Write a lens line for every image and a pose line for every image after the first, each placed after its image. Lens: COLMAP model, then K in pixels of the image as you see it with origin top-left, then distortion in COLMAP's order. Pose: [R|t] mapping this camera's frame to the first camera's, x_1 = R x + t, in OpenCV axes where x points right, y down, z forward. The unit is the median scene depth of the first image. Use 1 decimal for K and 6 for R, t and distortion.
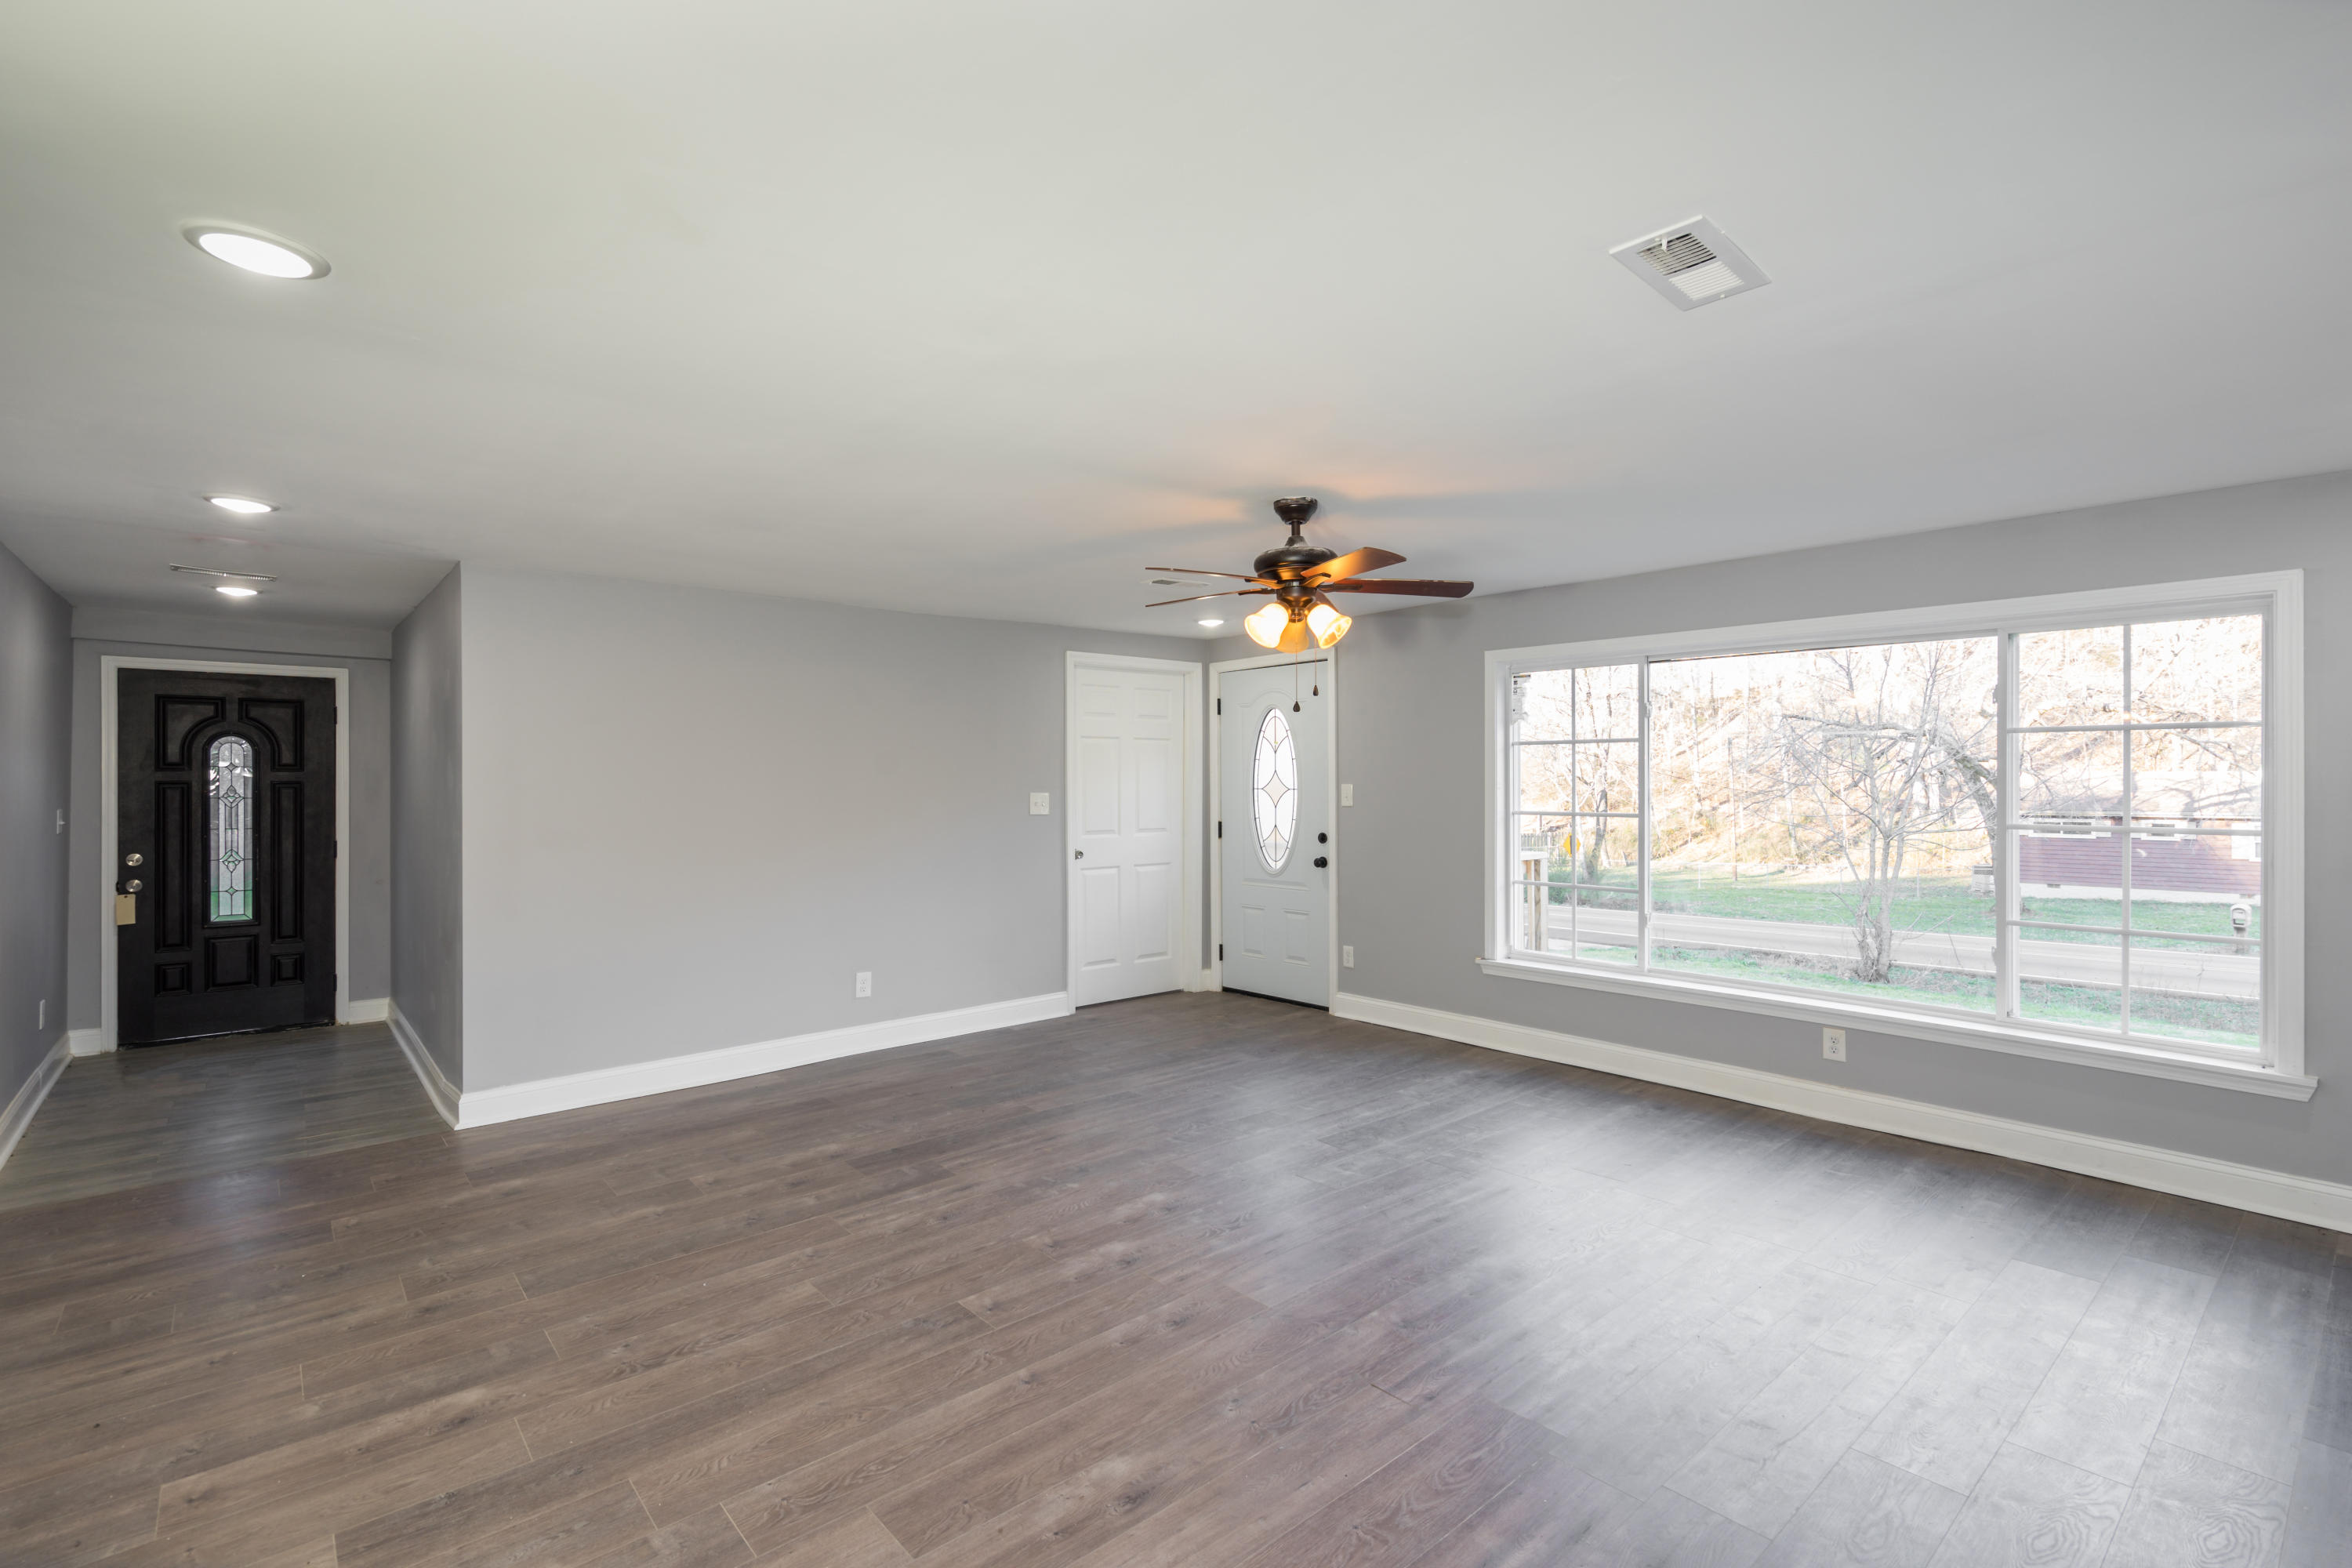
lens RADIAL K [[1053.5, 0, 1176.0], [0, 1053.5, 784.0], [0, 0, 1]] dist [-0.004760, -0.000265]
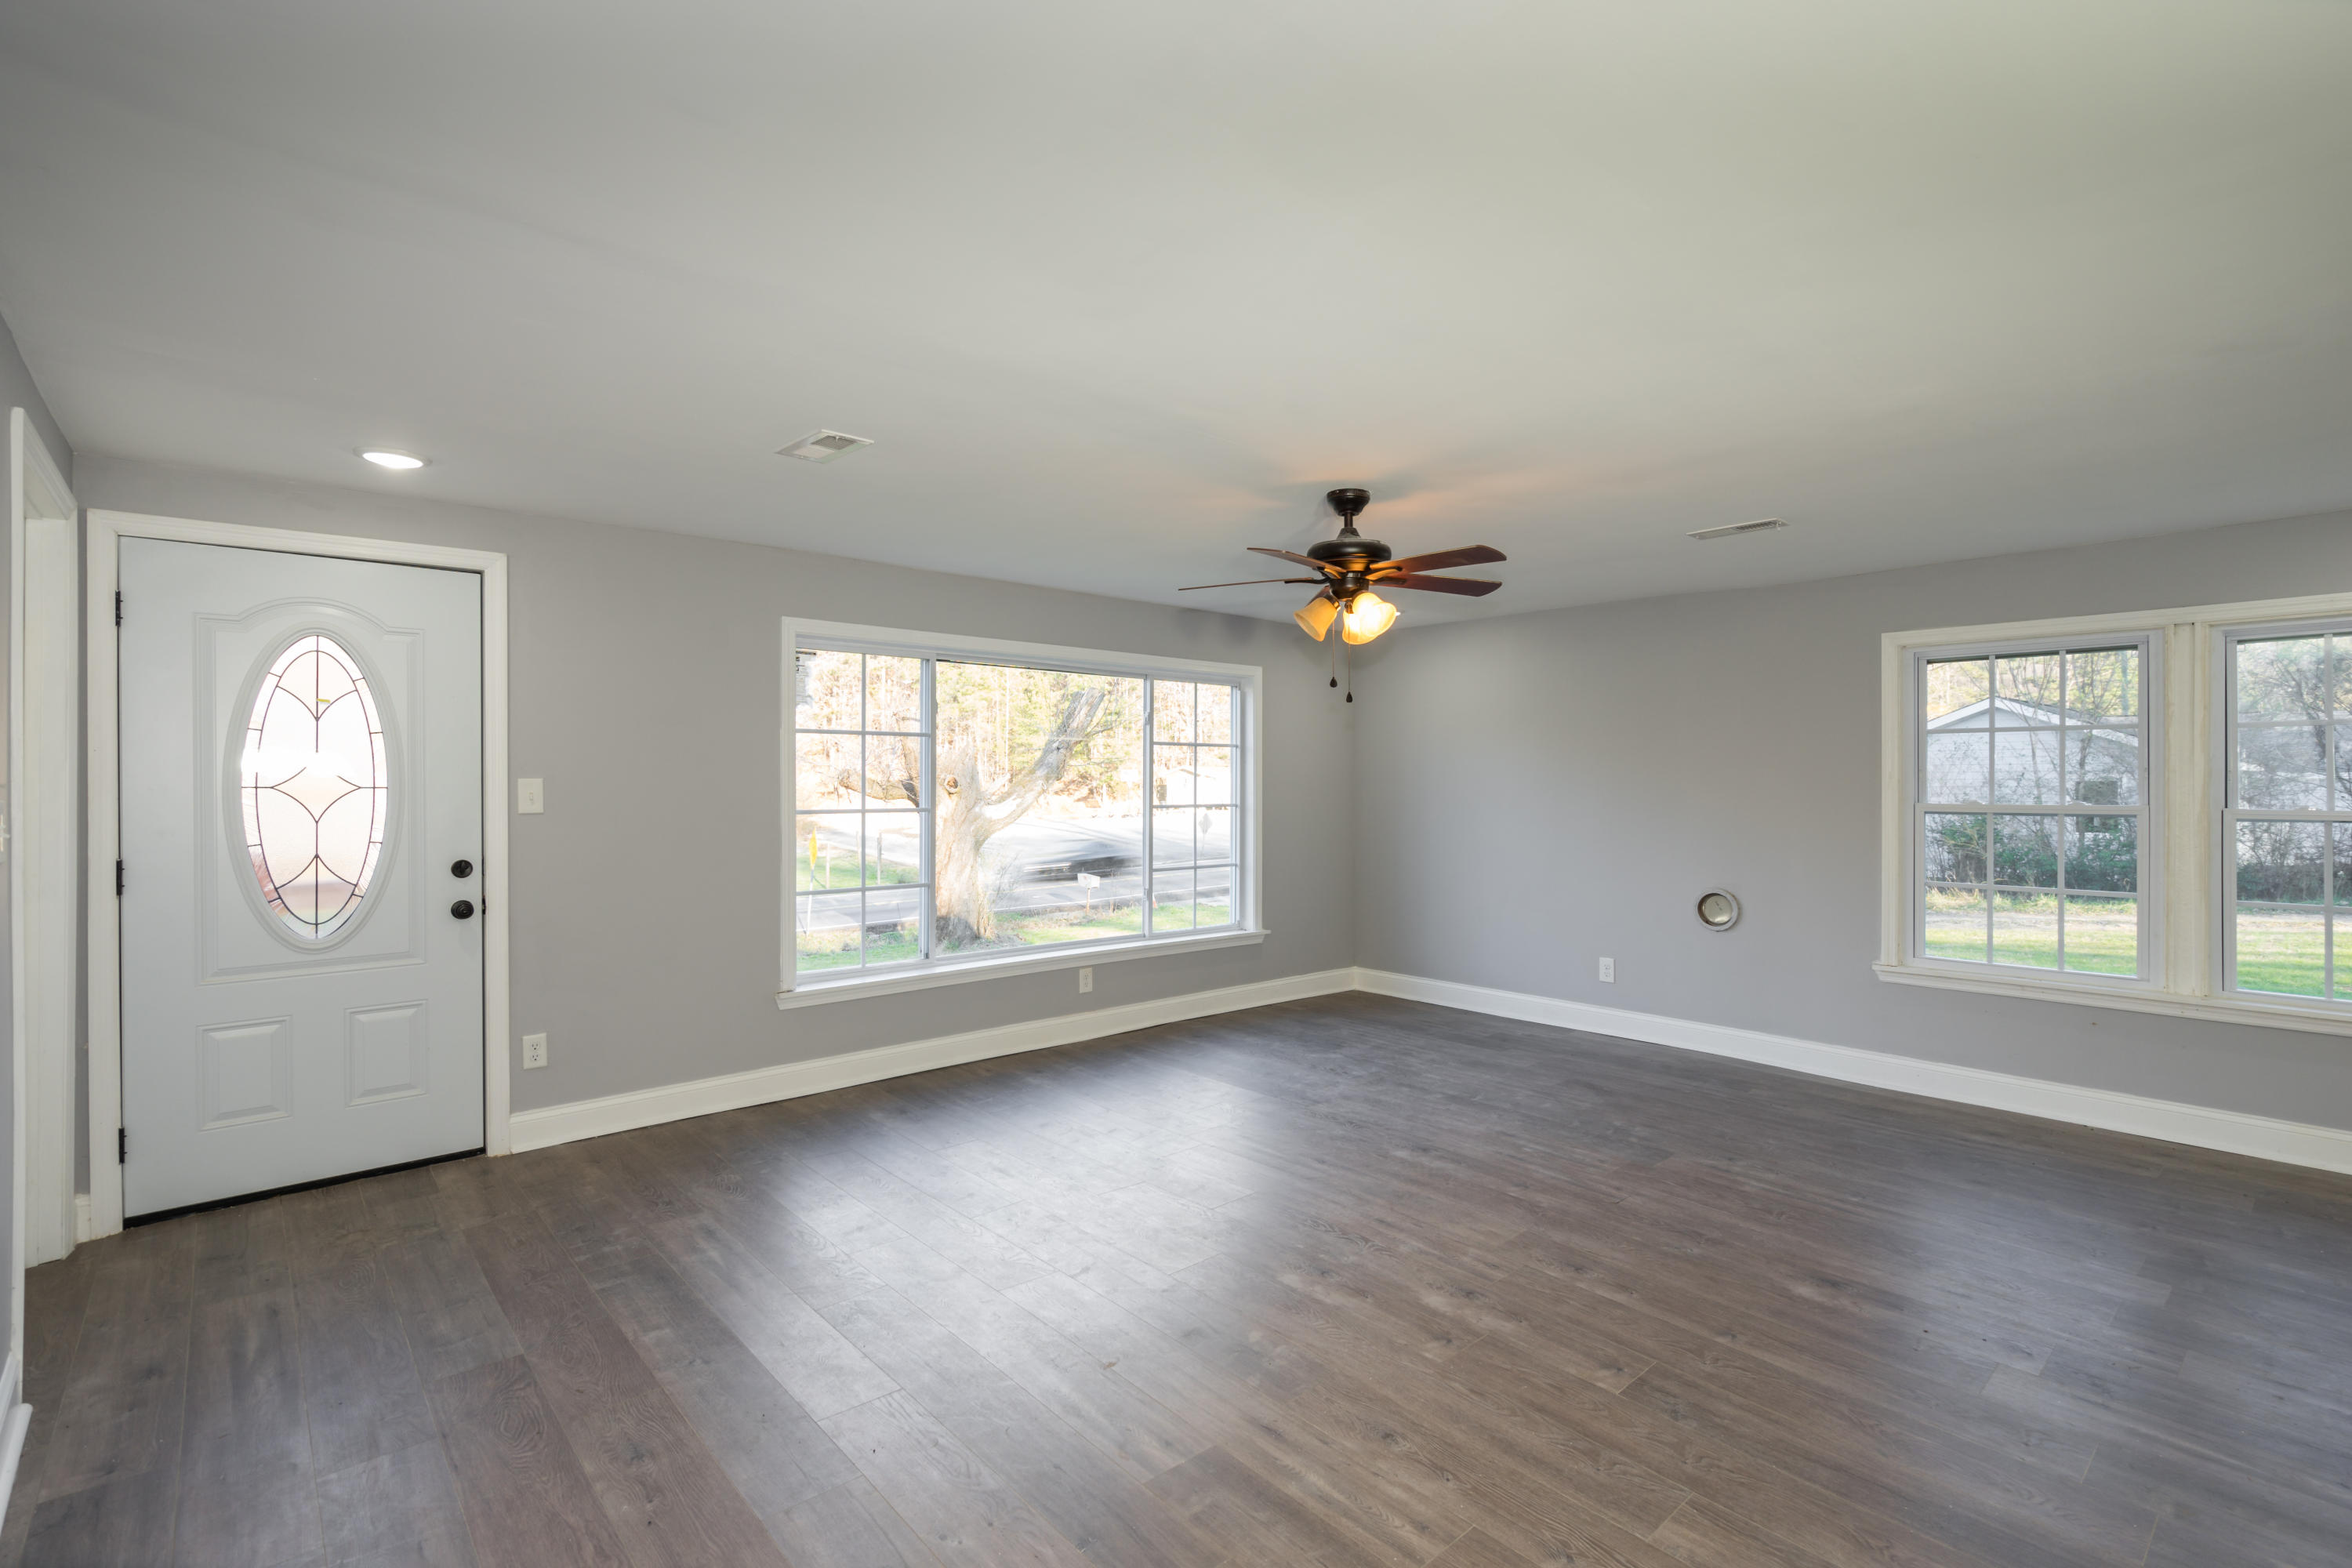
lens RADIAL K [[1075.1, 0, 1176.0], [0, 1075.1, 784.0], [0, 0, 1]] dist [-0.002087, -0.000476]
pose [[0.000236, -0.000112, 1.000000, -0.760352], [0.003631, 0.999993, 0.000111, 0.007670], [-0.999993, 0.003631, 0.000236, 0.971230]]
